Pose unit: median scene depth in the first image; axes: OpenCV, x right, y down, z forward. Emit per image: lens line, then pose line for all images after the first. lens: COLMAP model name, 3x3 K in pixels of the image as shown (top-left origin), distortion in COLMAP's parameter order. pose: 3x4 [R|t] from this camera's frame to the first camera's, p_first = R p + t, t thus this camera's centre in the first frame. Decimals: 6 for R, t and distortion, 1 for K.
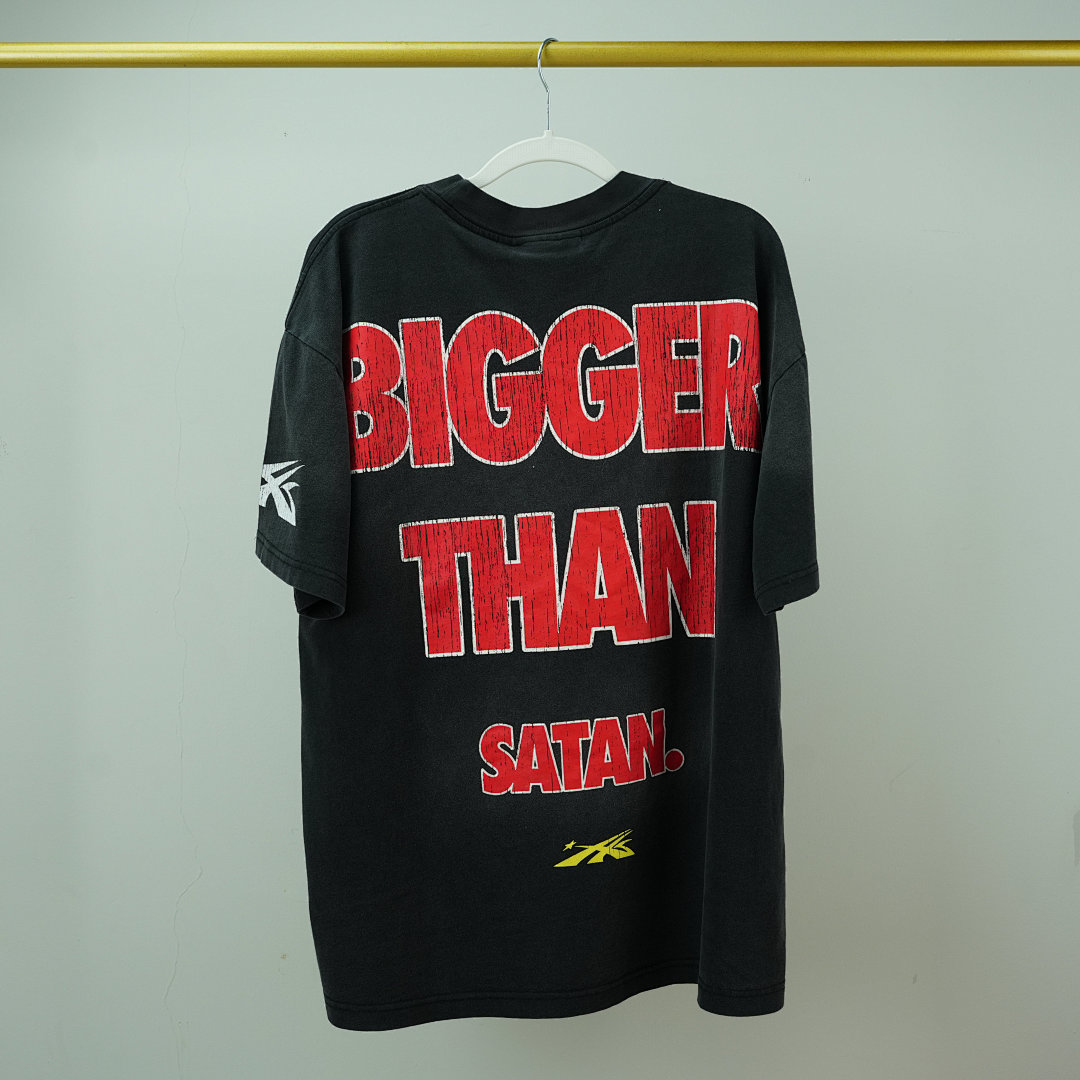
lens RADIAL K [[1471.2, 0, 540.0], [0, 1471.2, 540.0], [0, 0, 1]] dist [-0.009266, 0.018648]
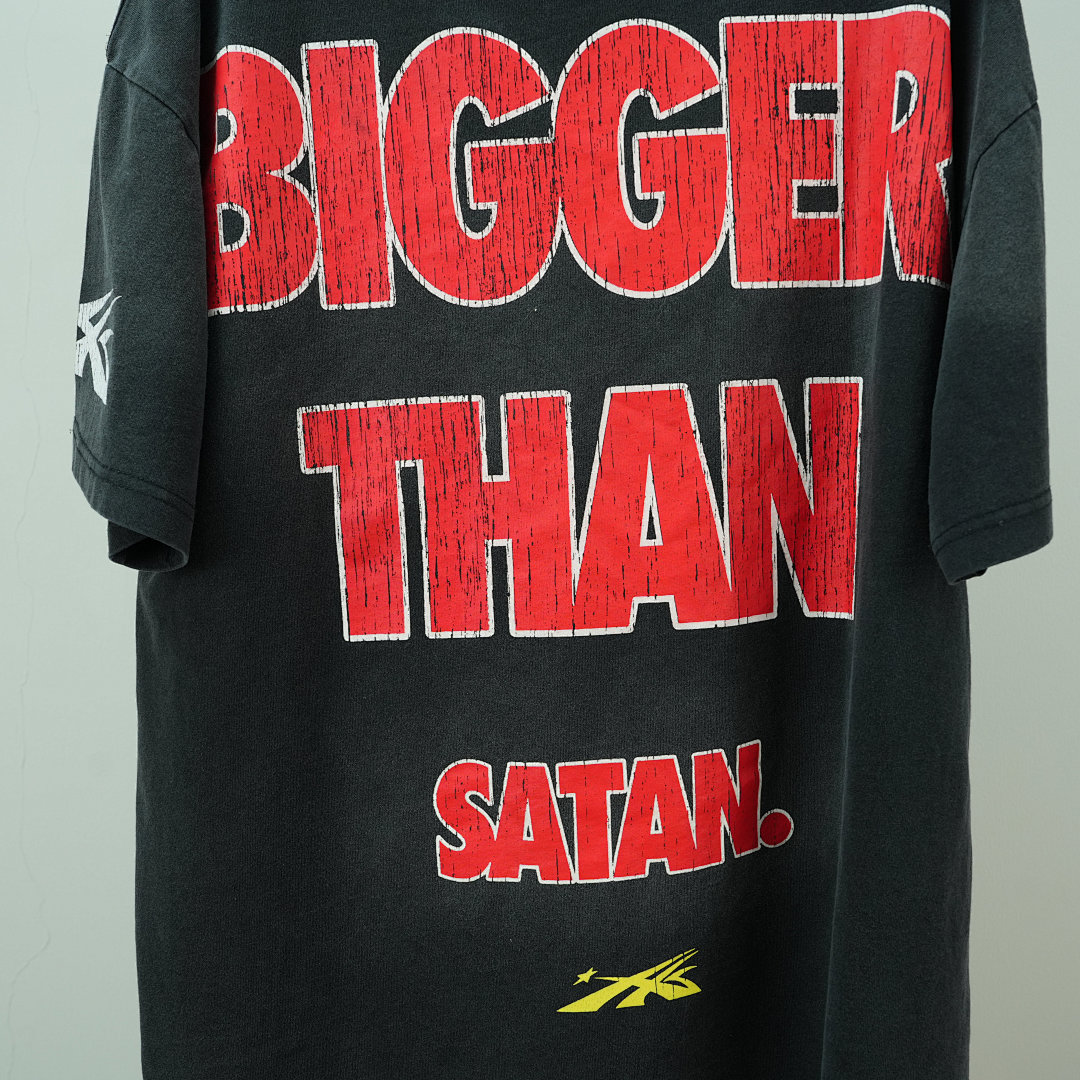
lens RADIAL K [[1471.2, 0, 540.0], [0, 1471.2, 540.0], [0, 0, 1]] dist [-0.009266, 0.018648]
pose [[0.996142, 0.023326, -0.084601, 0.046789], [-0.020063, 0.999029, 0.039216, 0.016175], [0.085434, -0.037367, 0.995643, 0.434720]]
